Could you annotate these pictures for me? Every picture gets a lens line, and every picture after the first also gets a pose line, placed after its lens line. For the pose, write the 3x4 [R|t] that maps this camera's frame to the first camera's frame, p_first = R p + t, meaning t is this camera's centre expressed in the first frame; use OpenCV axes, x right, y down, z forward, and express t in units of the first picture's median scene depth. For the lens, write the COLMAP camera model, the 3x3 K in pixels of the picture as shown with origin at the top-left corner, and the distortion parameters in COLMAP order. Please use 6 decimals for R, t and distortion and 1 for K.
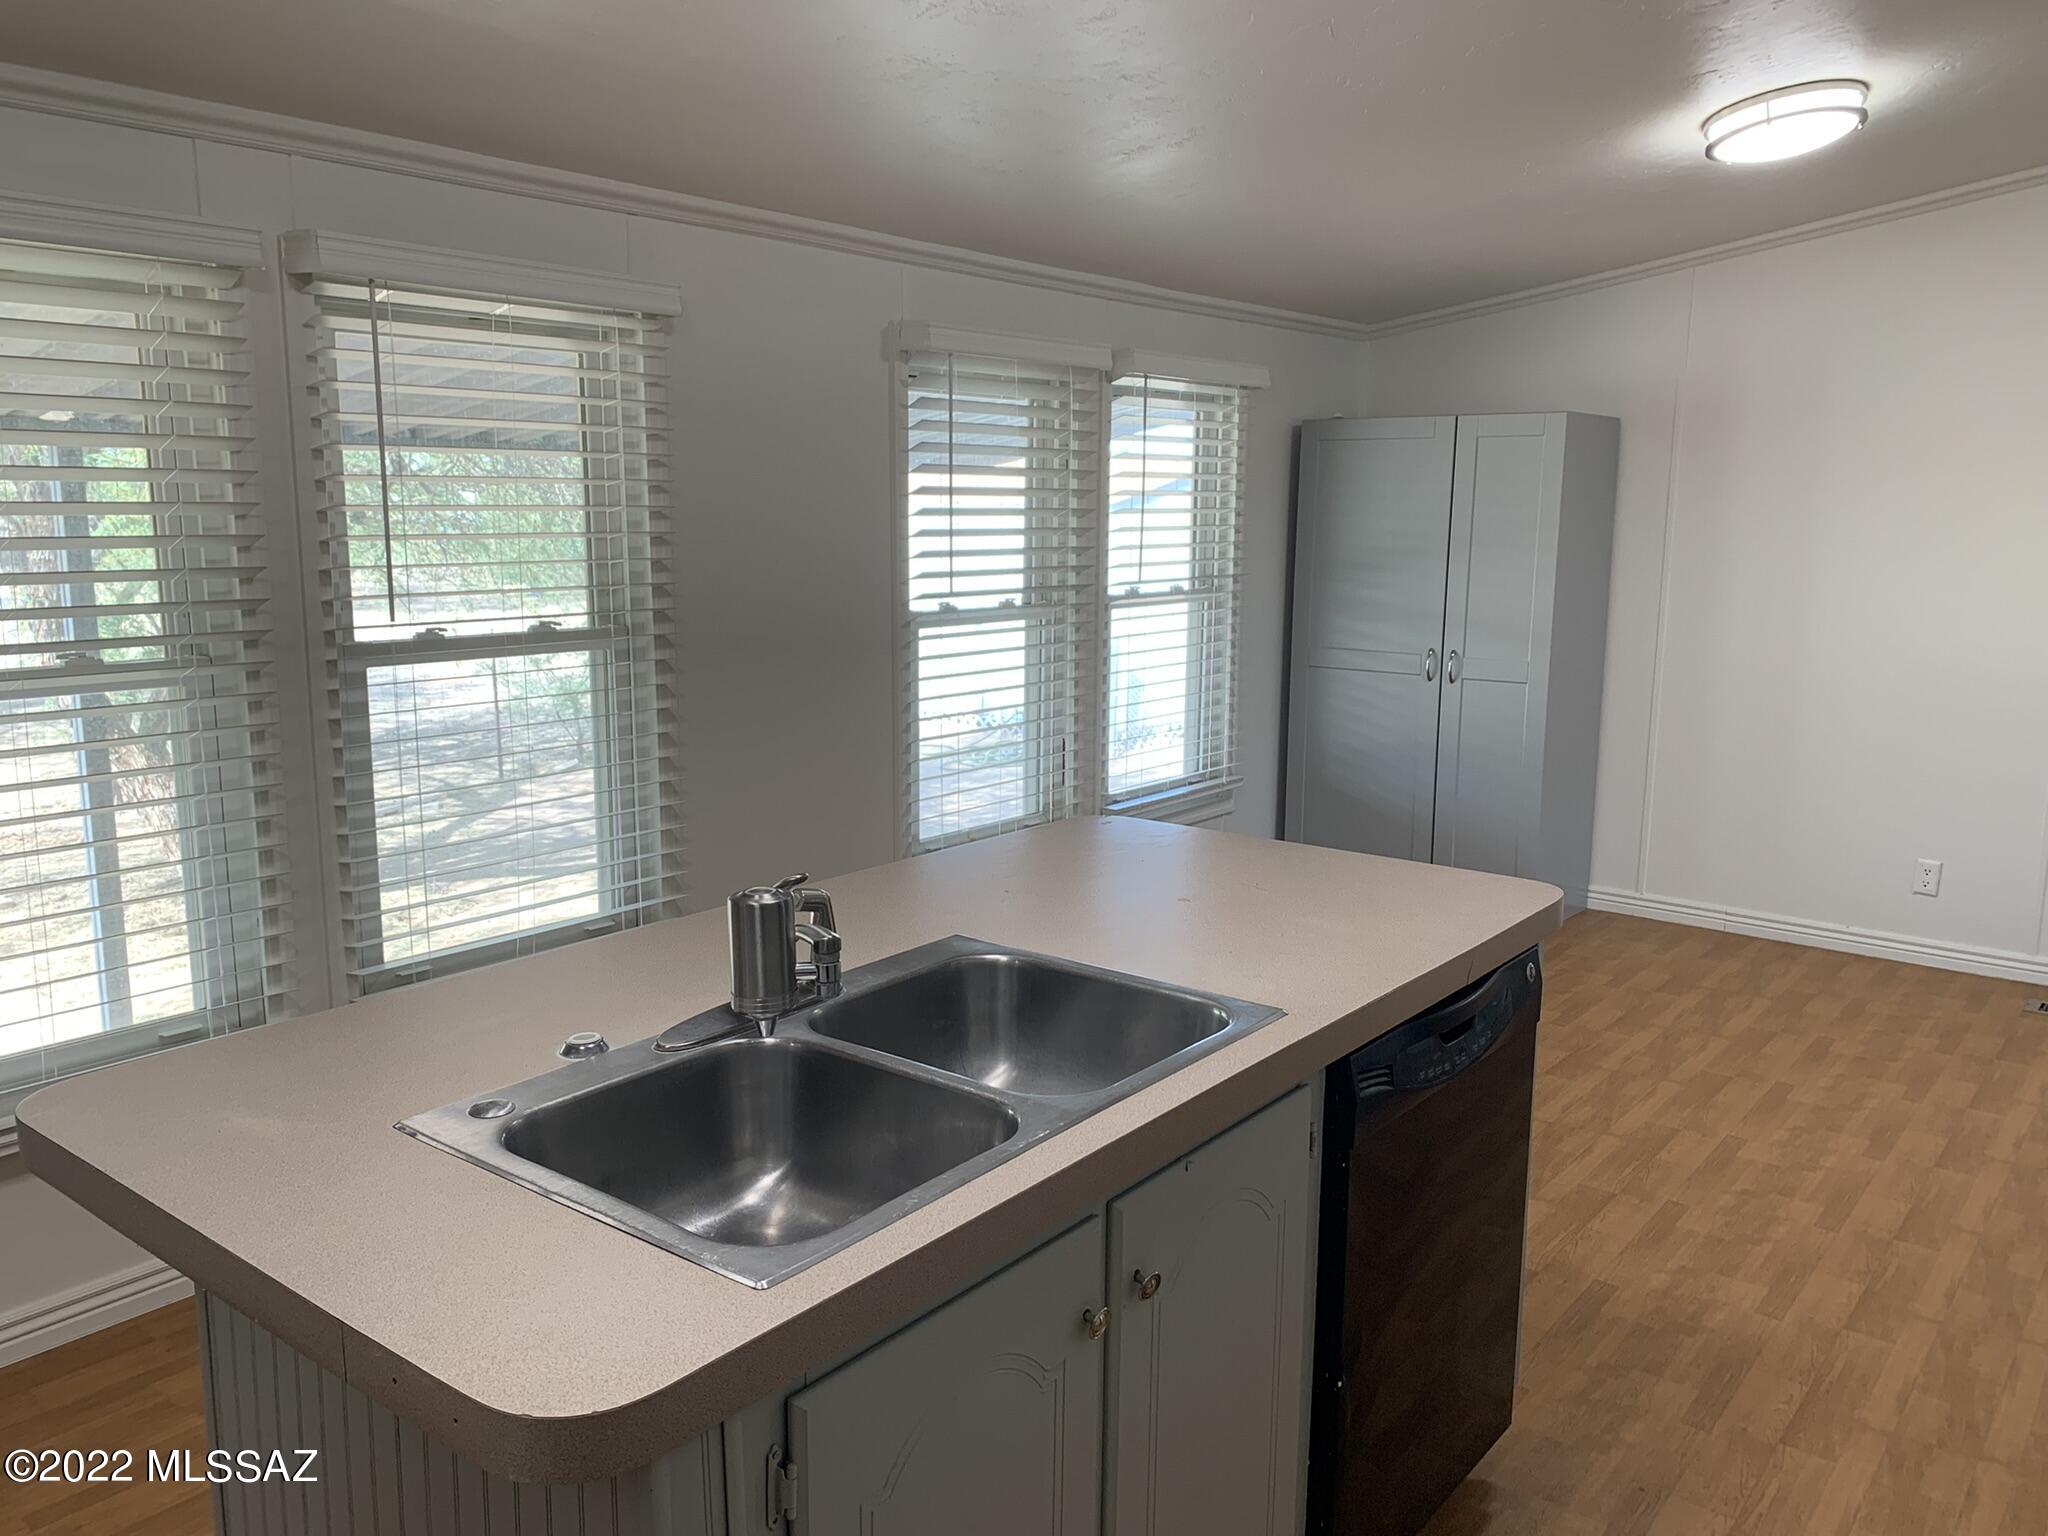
lens RADIAL K [[1583.9, 0, 1031.4], [0, 1583.9, 791.0], [0, 0, 1]] dist [0.005725, 0.005014]
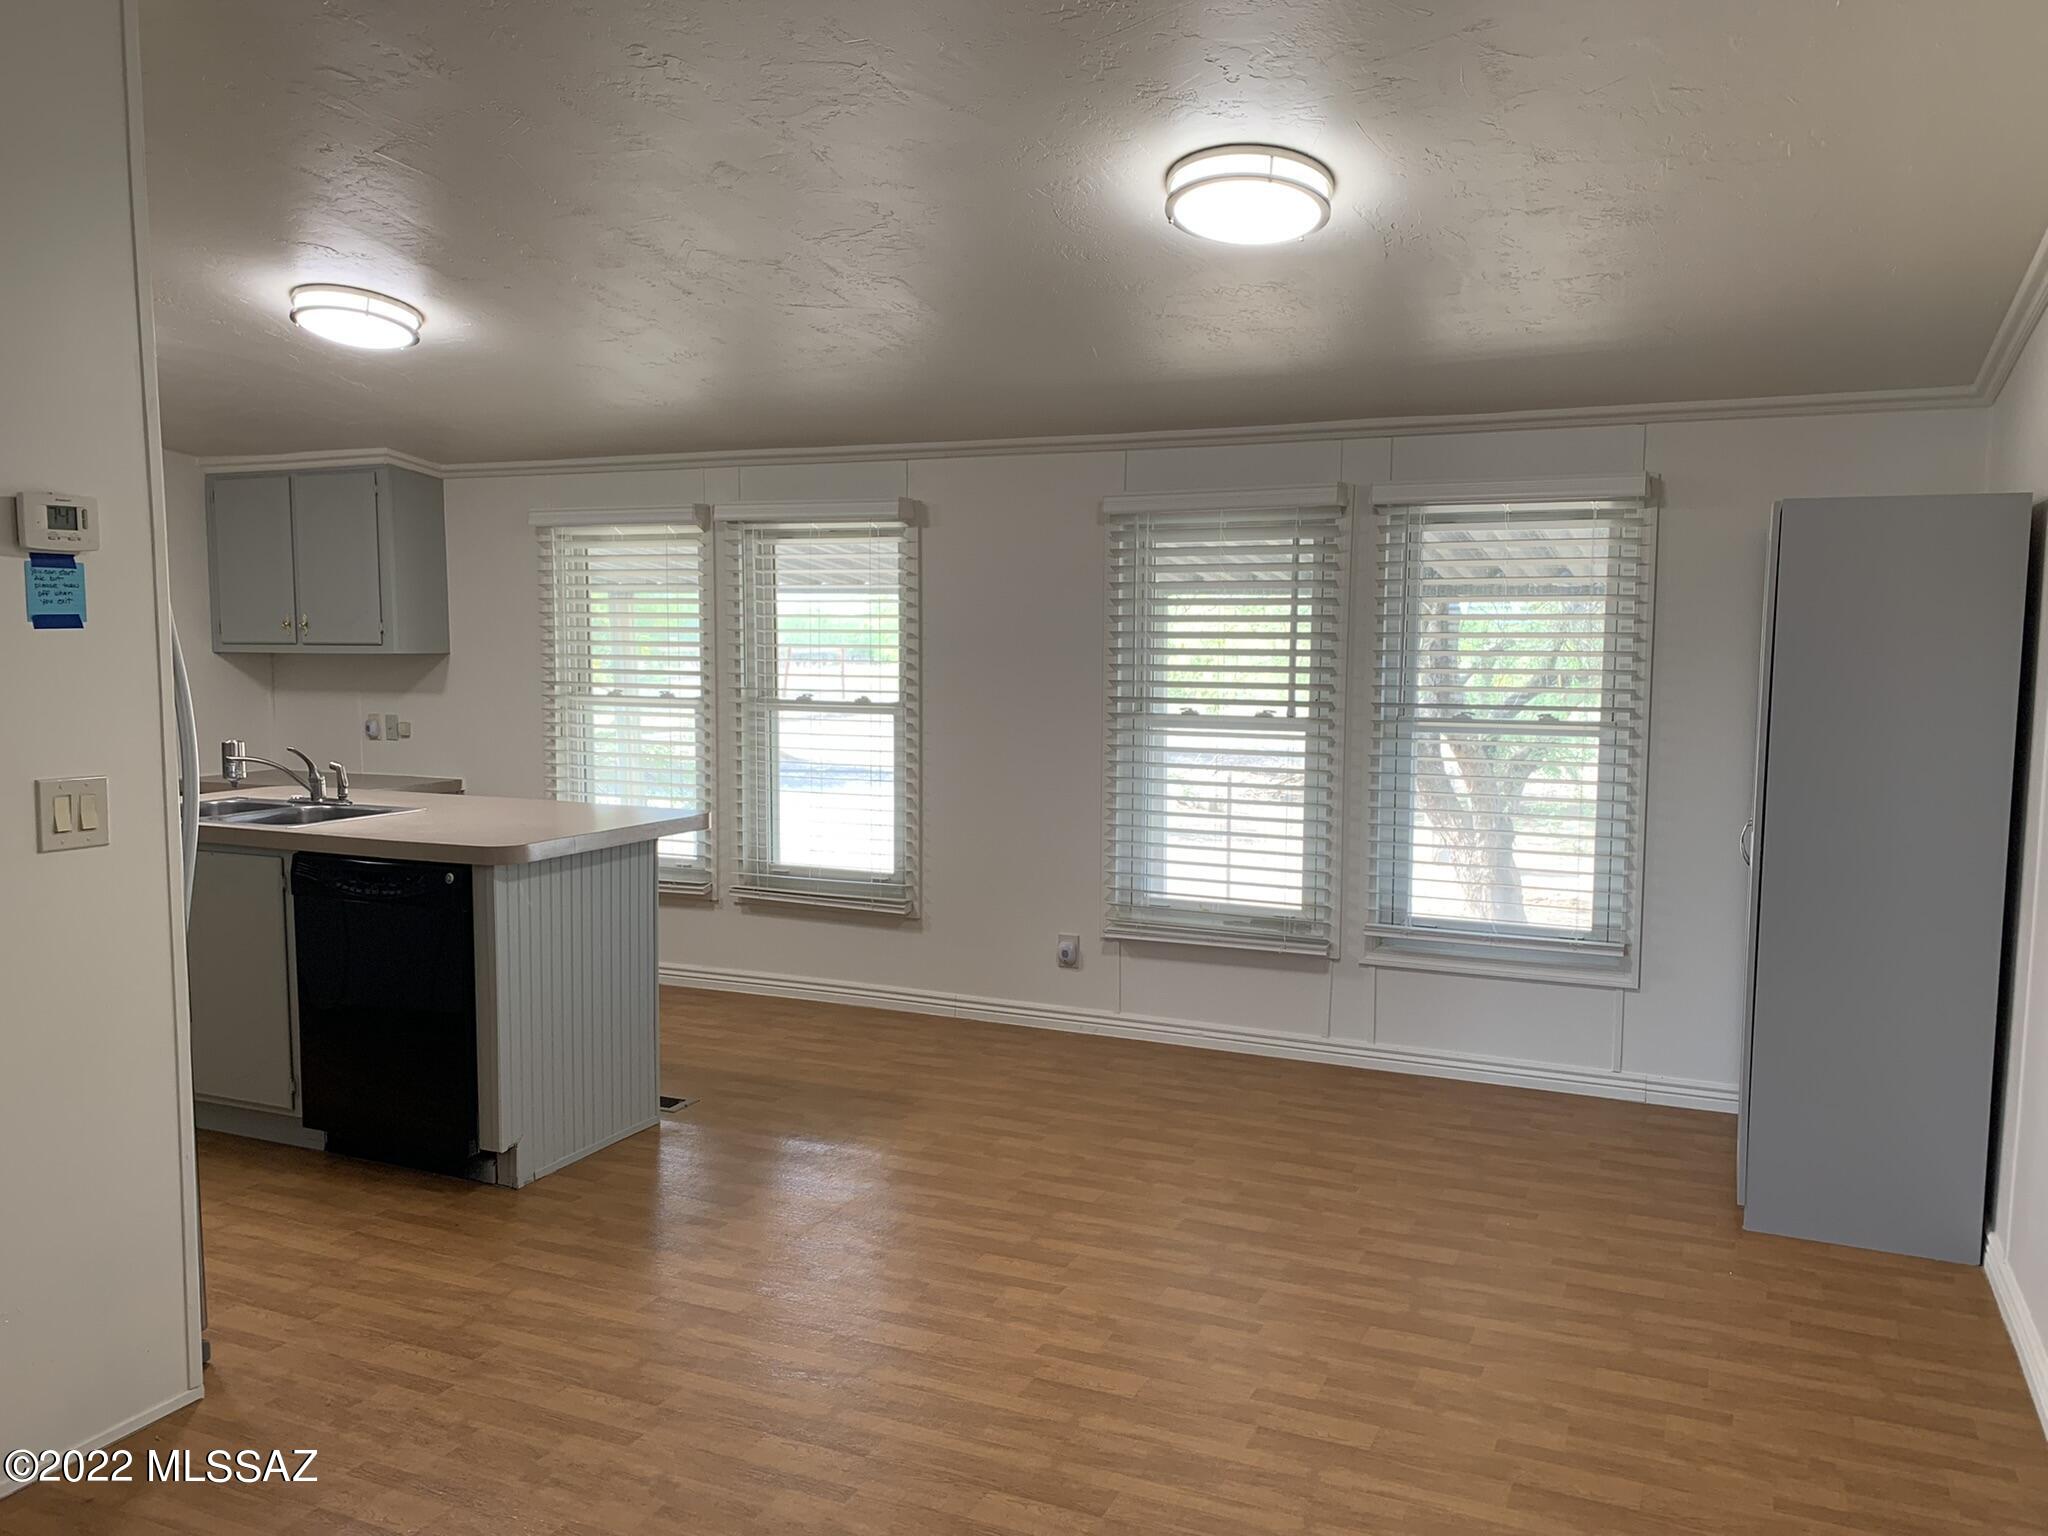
lens RADIAL K [[1550.3, 0, 1032.3], [0, 1550.3, 790.8], [0, 0, 1]] dist [0.070419, -0.106951]
pose [[0.236342, 0.091587, -0.967344, 1.406751], [-0.177474, 0.982870, 0.049696, -0.121075], [0.955325, 0.159934, 0.248548, 0.765003]]
